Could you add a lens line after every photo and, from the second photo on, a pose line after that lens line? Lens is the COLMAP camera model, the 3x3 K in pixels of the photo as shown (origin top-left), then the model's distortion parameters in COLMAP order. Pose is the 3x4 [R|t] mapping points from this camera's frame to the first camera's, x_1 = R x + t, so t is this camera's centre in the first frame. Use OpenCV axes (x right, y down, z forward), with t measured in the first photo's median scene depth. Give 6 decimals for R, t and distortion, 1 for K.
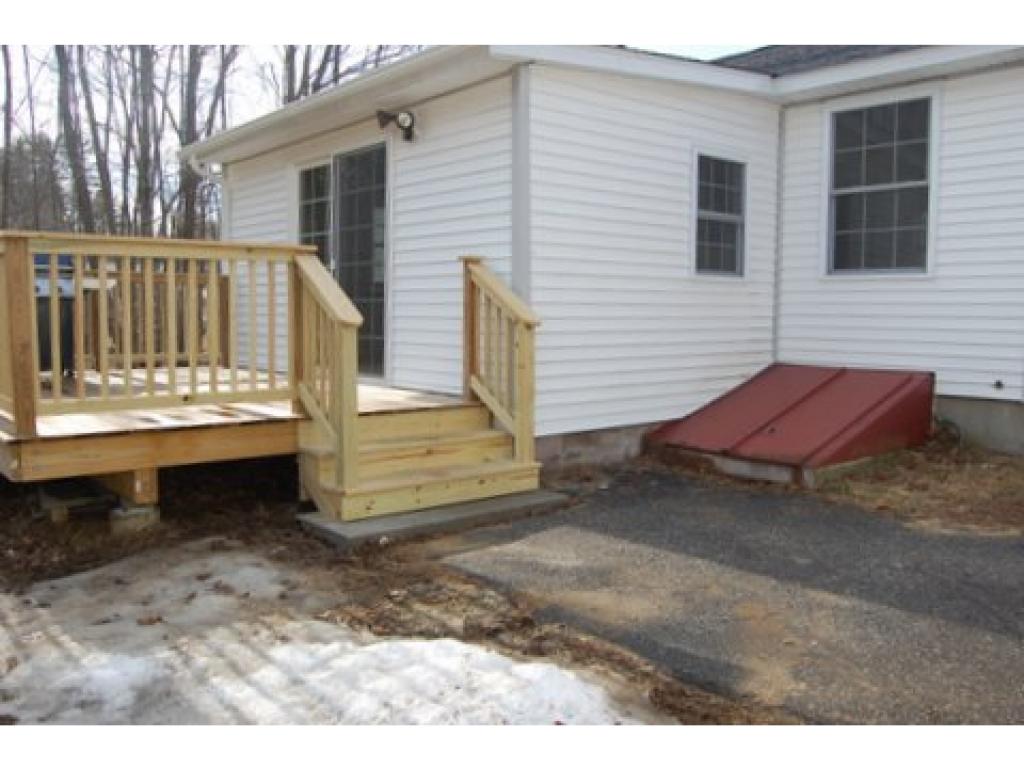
lens RADIAL K [[815.5, 0, 512.0], [0, 815.5, 384.0], [0, 0, 1]] dist [-0.085586, 0.034305]
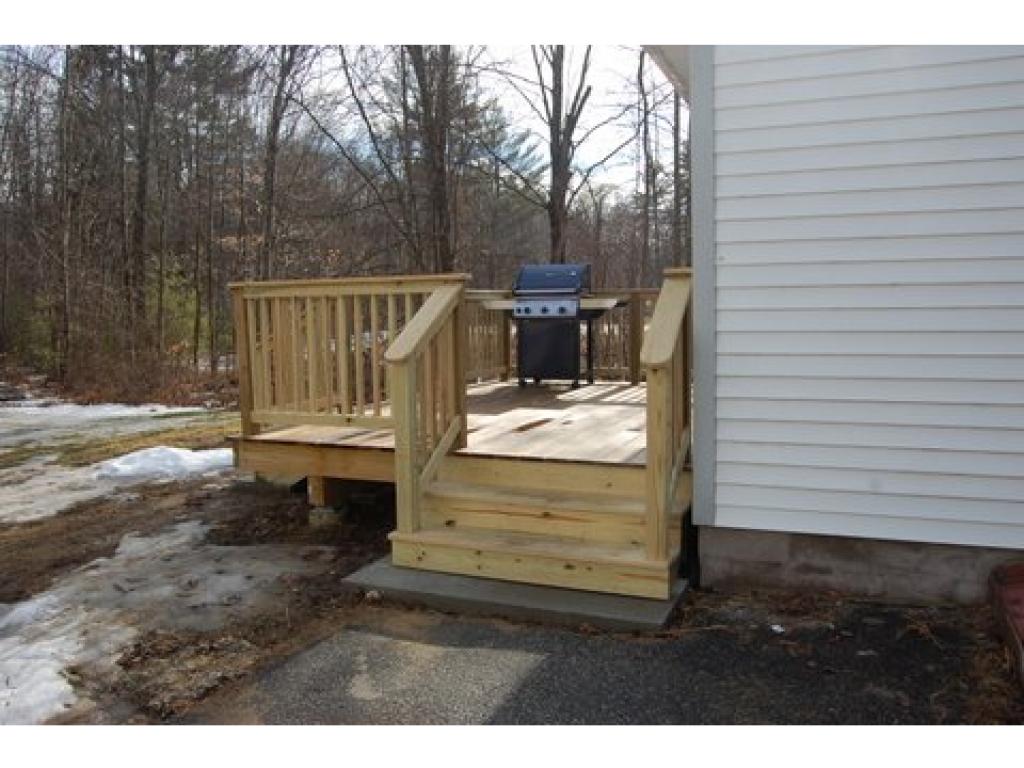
lens RADIAL K [[815.5, 0, 512.0], [0, 815.5, 384.0], [0, 0, 1]] dist [-0.085586, 0.034305]
pose [[0.481724, 0.072383, -0.873329, 0.730444], [-0.065135, 0.996784, 0.046686, -0.105262], [0.873899, 0.034395, 0.484889, 0.692450]]
